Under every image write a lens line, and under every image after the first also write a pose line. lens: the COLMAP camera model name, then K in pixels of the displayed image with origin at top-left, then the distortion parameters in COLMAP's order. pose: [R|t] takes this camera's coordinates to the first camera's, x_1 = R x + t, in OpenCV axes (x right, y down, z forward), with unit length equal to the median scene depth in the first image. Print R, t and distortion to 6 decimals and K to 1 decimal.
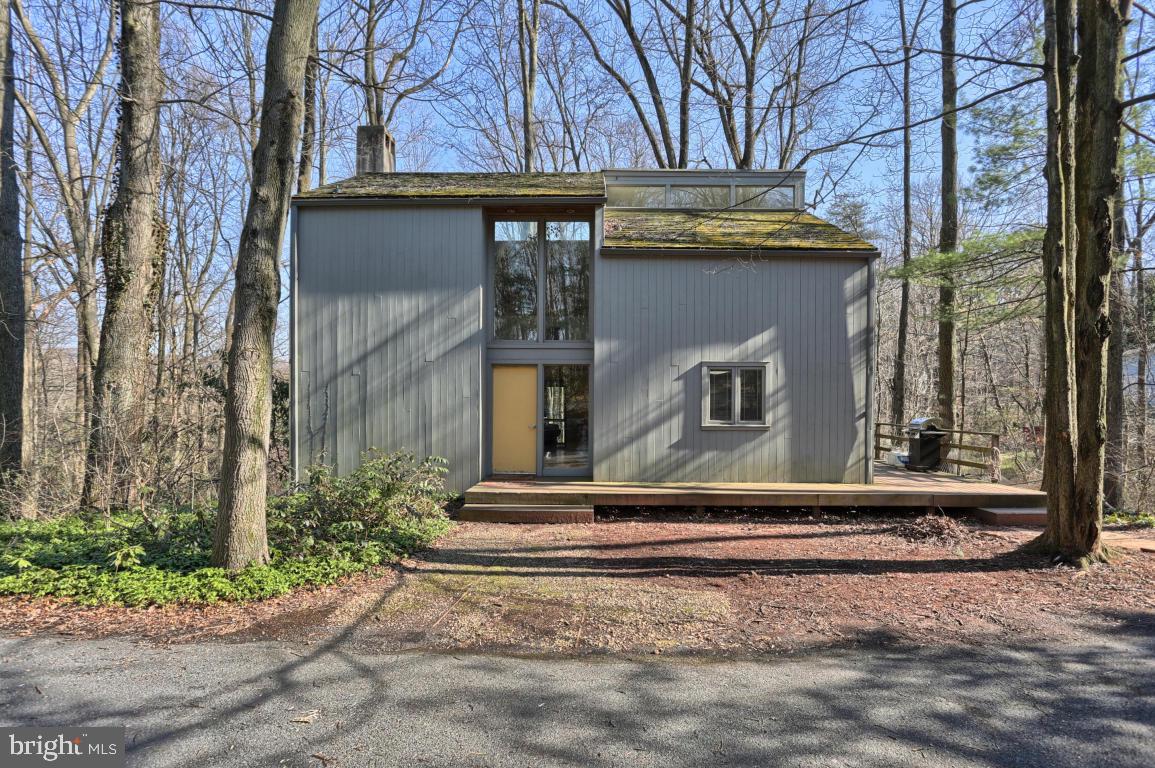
lens RADIAL K [[609.5, 0, 582.3], [0, 609.5, 394.1], [0, 0, 1]] dist [-0.034879, 0.009900]
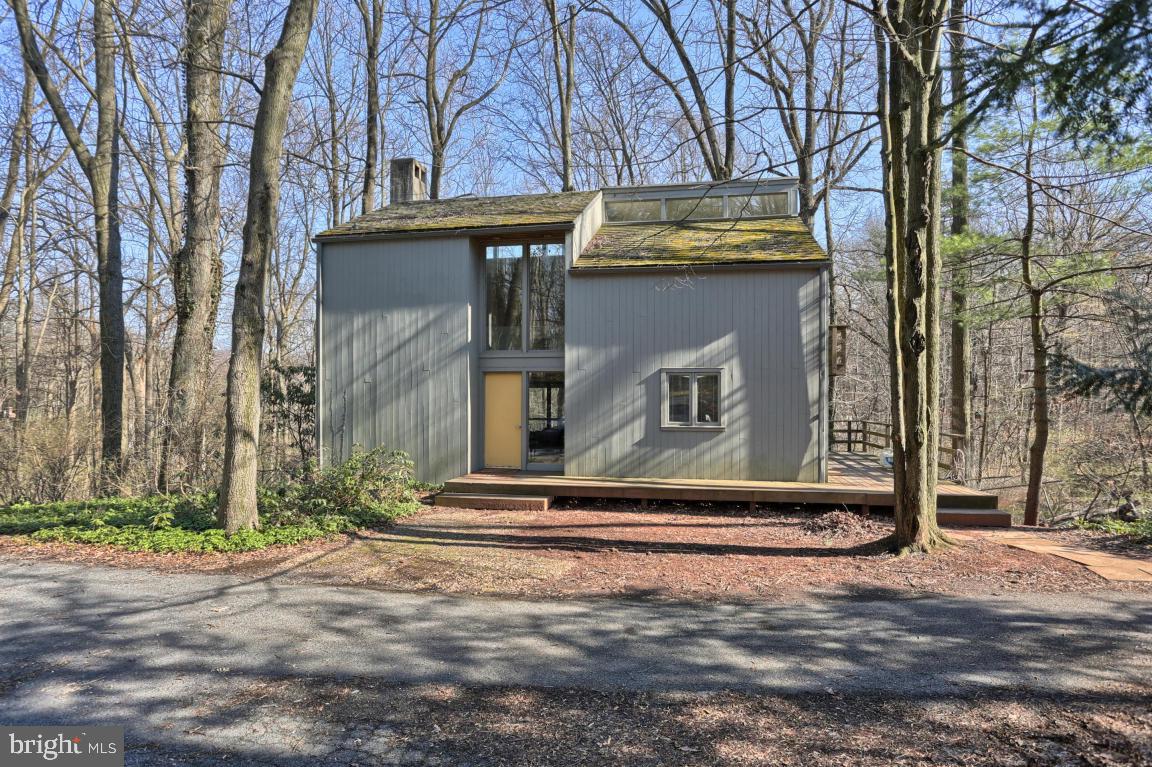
lens RADIAL K [[632.9, 0, 567.9], [0, 632.9, 376.9], [0, 0, 1]] dist [-0.028978, 0.005296]
pose [[0.985605, -0.008724, -0.168837, 0.242228], [0.005216, 0.999762, -0.021207, -0.015245], [0.168982, 0.020021, 0.985416, -0.164784]]
